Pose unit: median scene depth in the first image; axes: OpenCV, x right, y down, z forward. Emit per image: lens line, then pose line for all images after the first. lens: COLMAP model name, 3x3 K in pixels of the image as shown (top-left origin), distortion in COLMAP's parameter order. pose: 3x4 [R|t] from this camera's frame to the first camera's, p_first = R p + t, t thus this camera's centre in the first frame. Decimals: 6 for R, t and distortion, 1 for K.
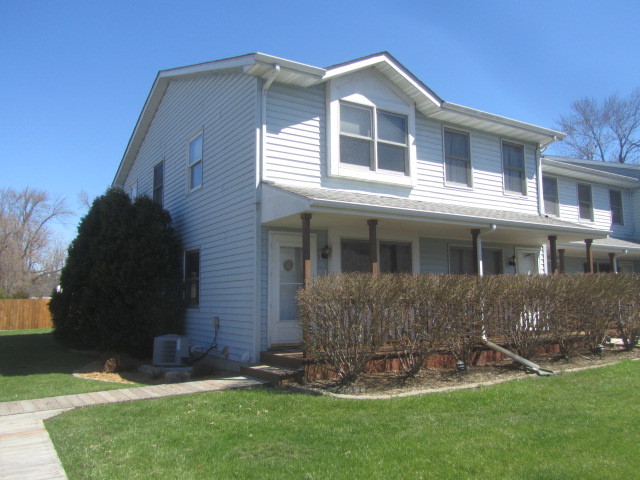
lens RADIAL K [[522.0, 0, 321.4], [0, 522.0, 238.9], [0, 0, 1]] dist [-0.044572, 0.015468]
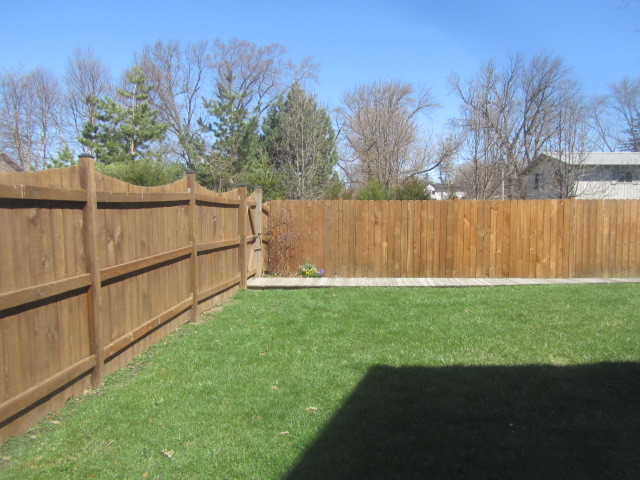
lens RADIAL K [[522.0, 0, 320.5], [0, 522.0, 241.1], [0, 0, 1]] dist [-0.044572, 0.015468]
pose [[0.795200, 0.051034, -0.604196, -0.115158], [0.062463, 0.984256, 0.165346, 0.022165], [0.603121, -0.169223, 0.779493, 0.183362]]
